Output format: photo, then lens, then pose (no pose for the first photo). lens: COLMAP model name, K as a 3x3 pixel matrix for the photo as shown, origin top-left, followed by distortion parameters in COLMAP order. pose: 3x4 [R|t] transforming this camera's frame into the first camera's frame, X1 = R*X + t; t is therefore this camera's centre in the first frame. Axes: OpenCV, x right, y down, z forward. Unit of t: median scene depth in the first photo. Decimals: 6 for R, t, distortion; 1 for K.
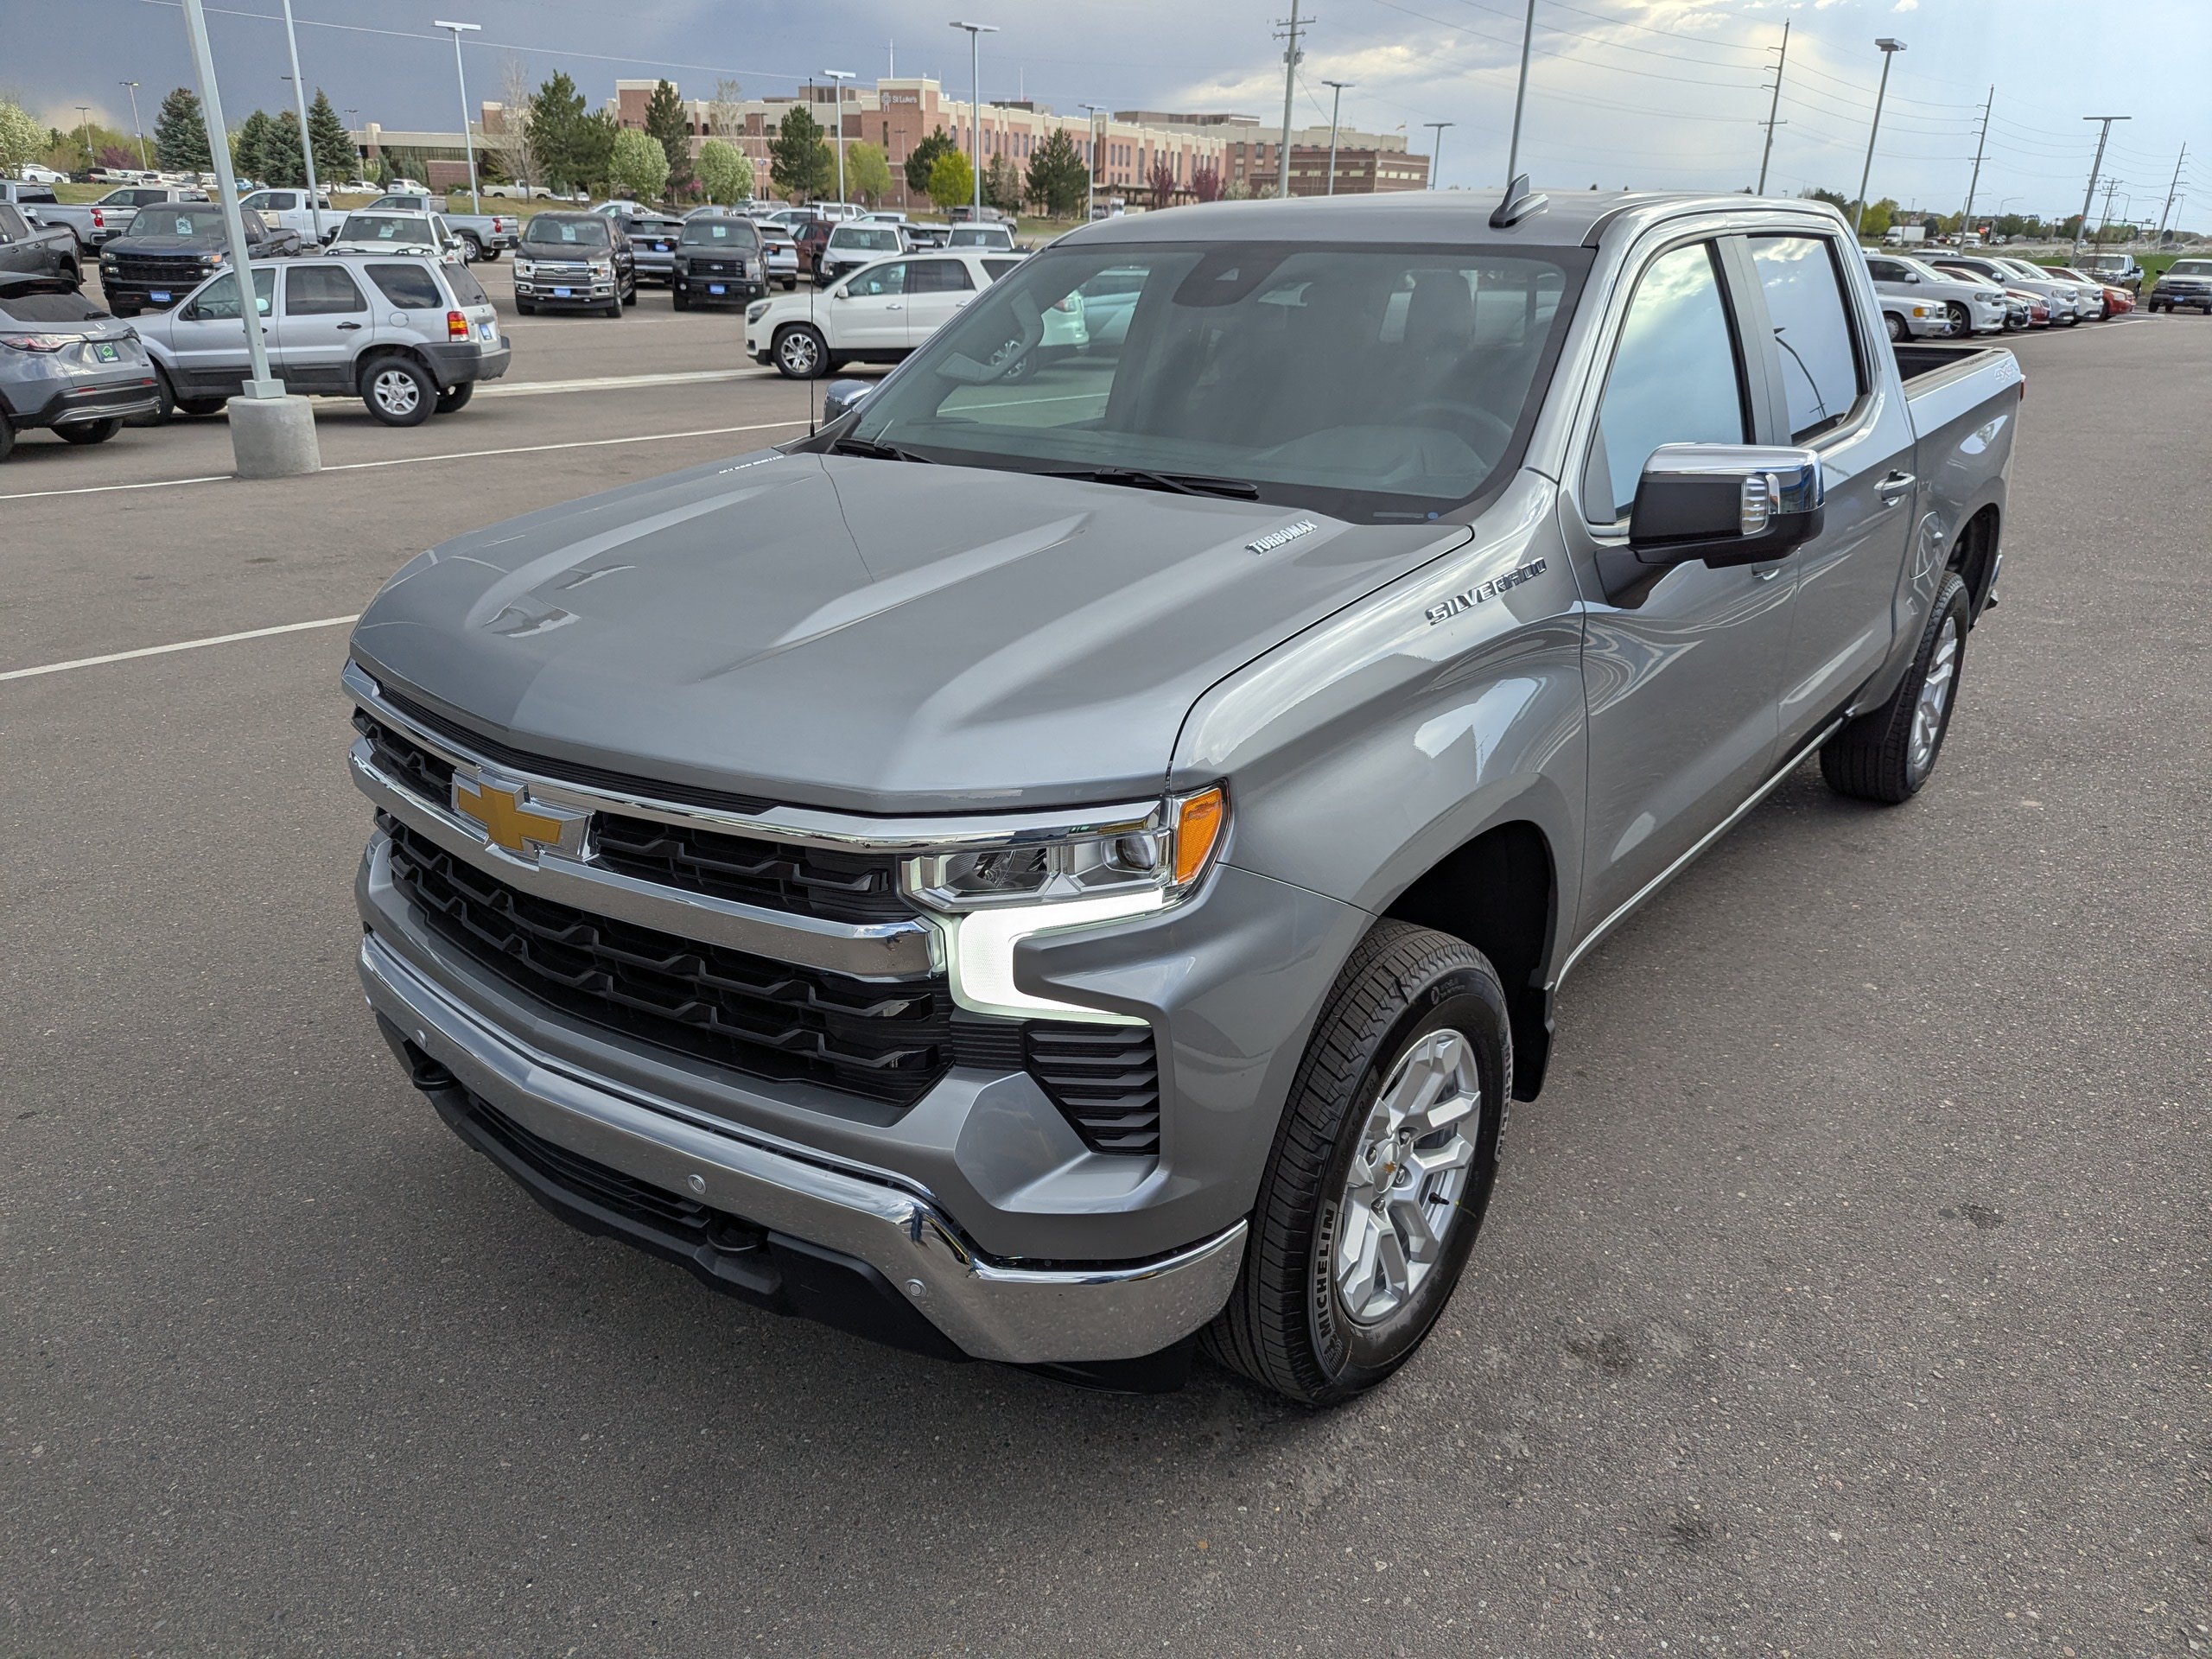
lens RADIAL K [[1576.0, 0, 1102.5], [0, 1576.0, 828.0], [0, 0, 1]] dist [0.056033, -0.056360]
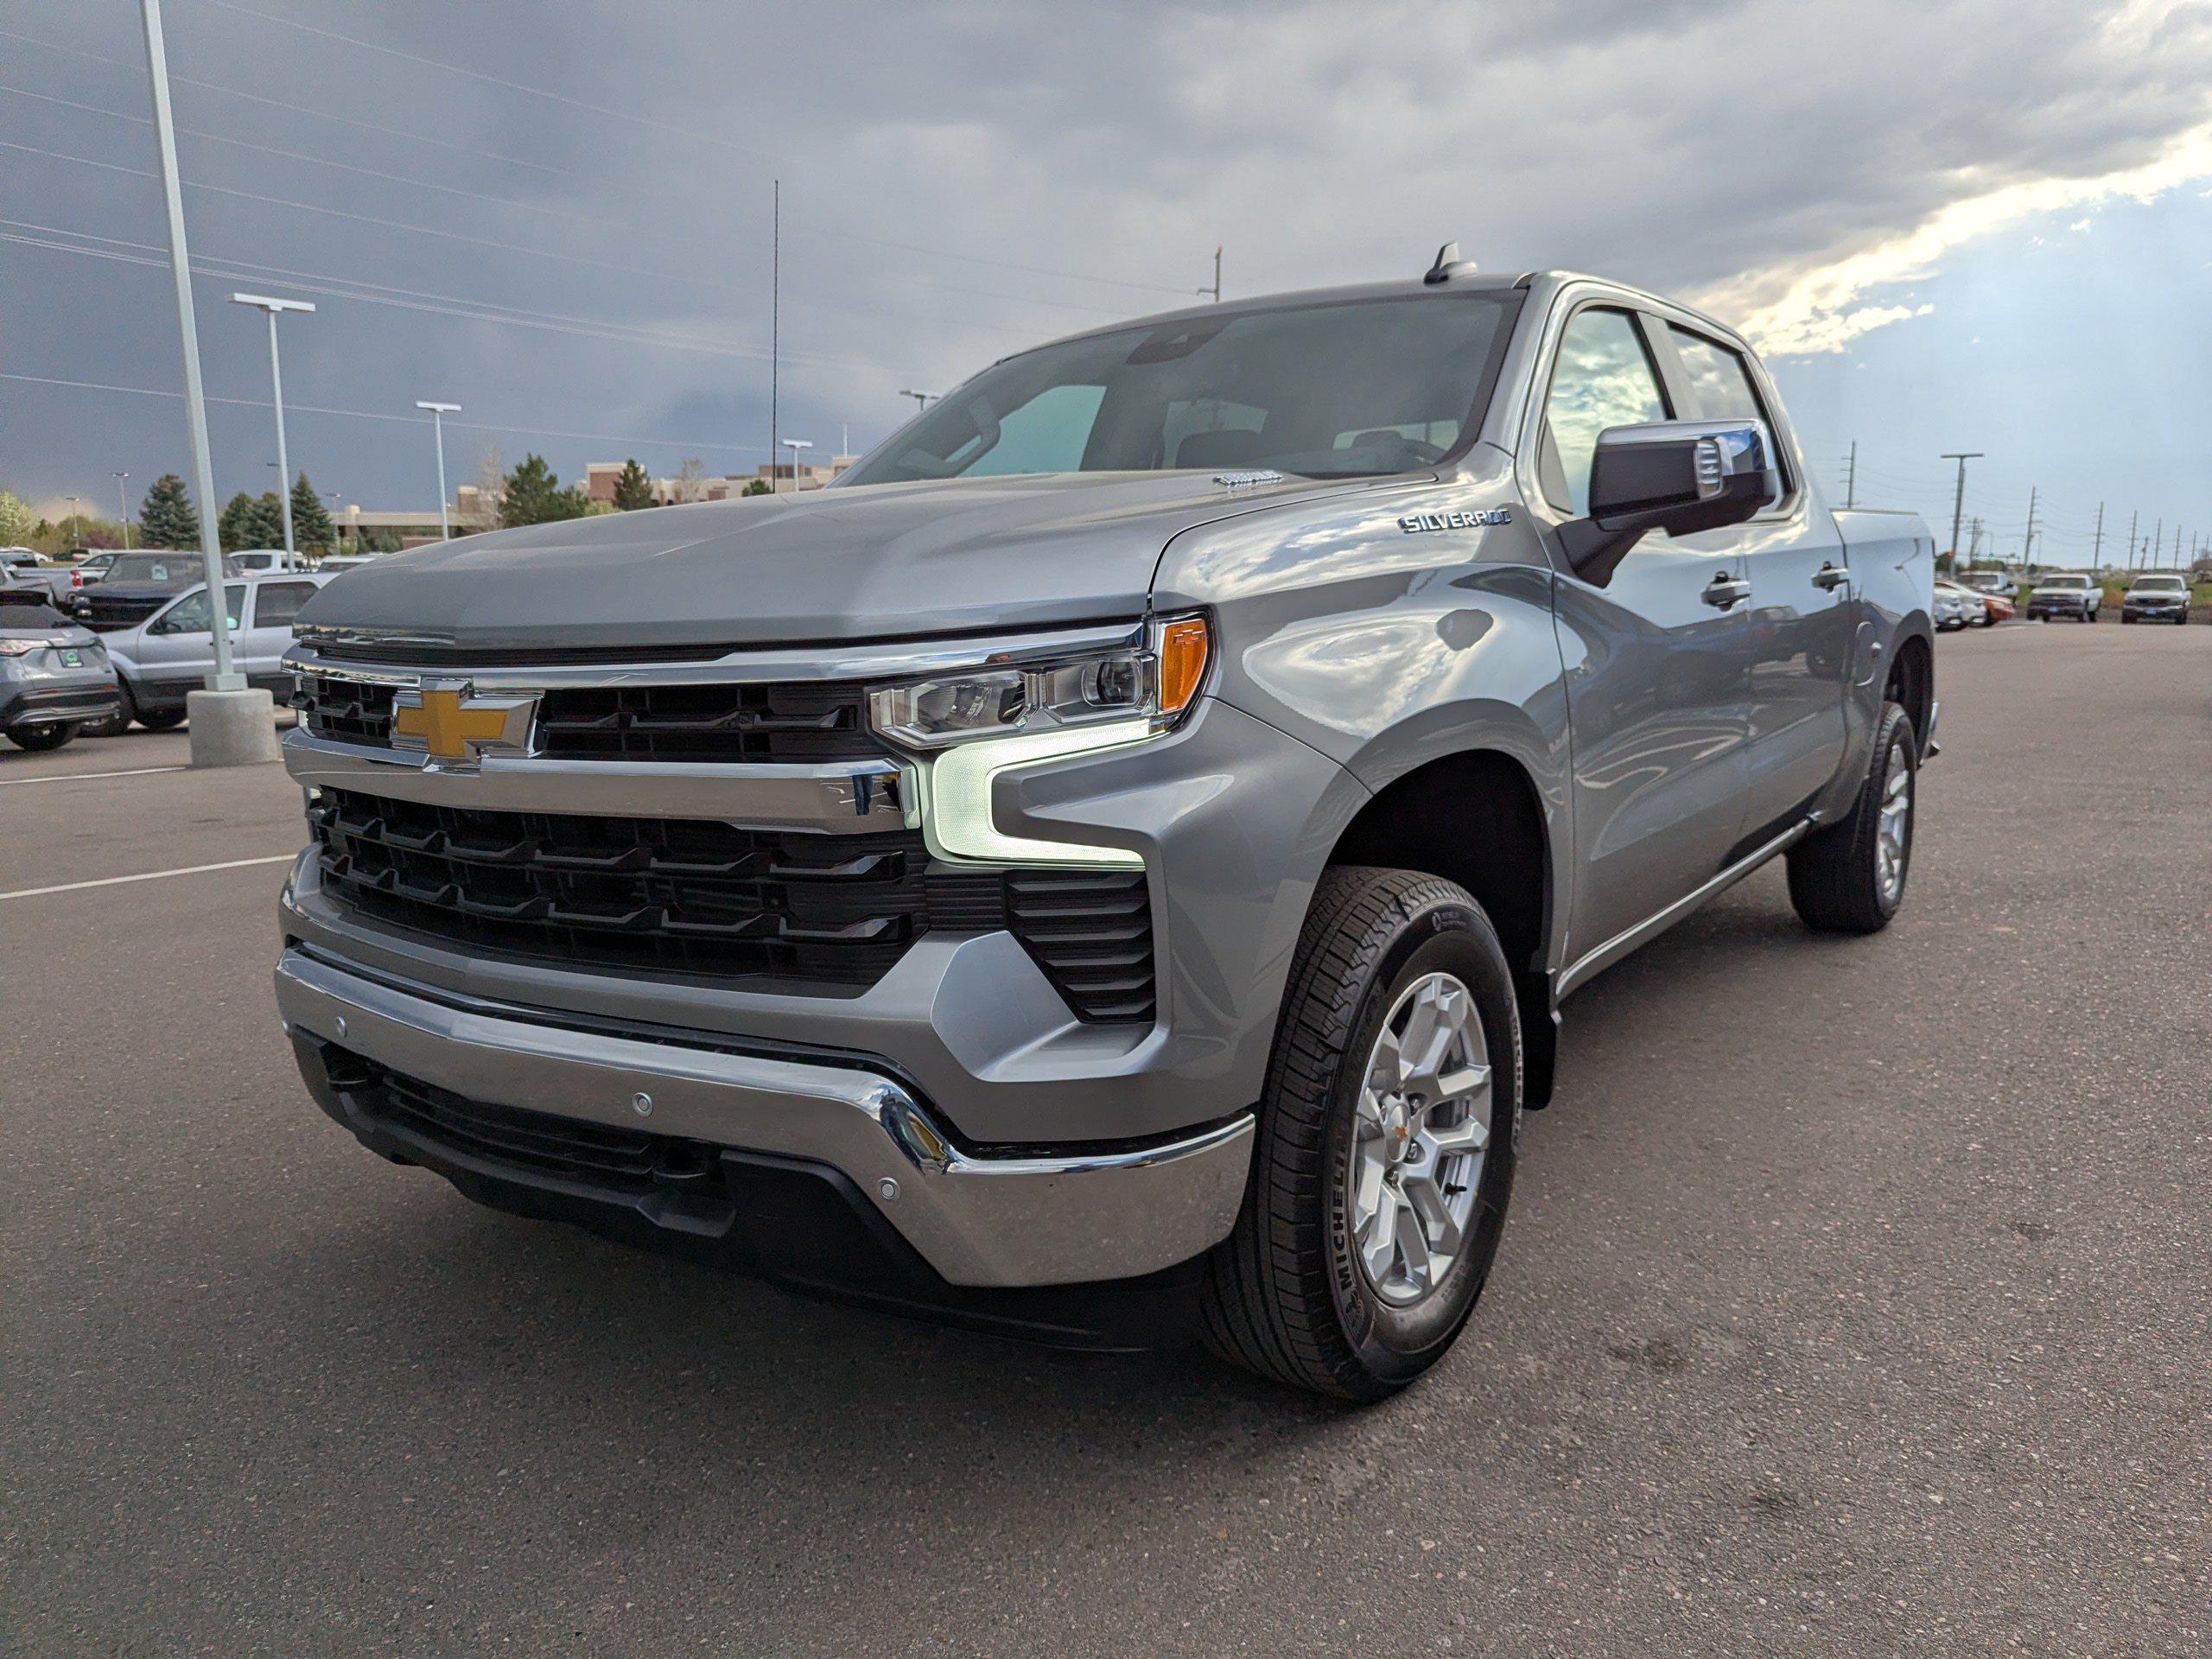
lens RADIAL K [[1578.4, 0, 1106.0], [0, 1578.4, 829.5], [0, 0, 1]] dist [0.044344, -0.043064]
pose [[0.999010, -0.028528, 0.034141, -0.016378], [0.035080, 0.977060, -0.210057, 0.229940], [-0.027366, 0.211047, 0.977093, 0.068311]]
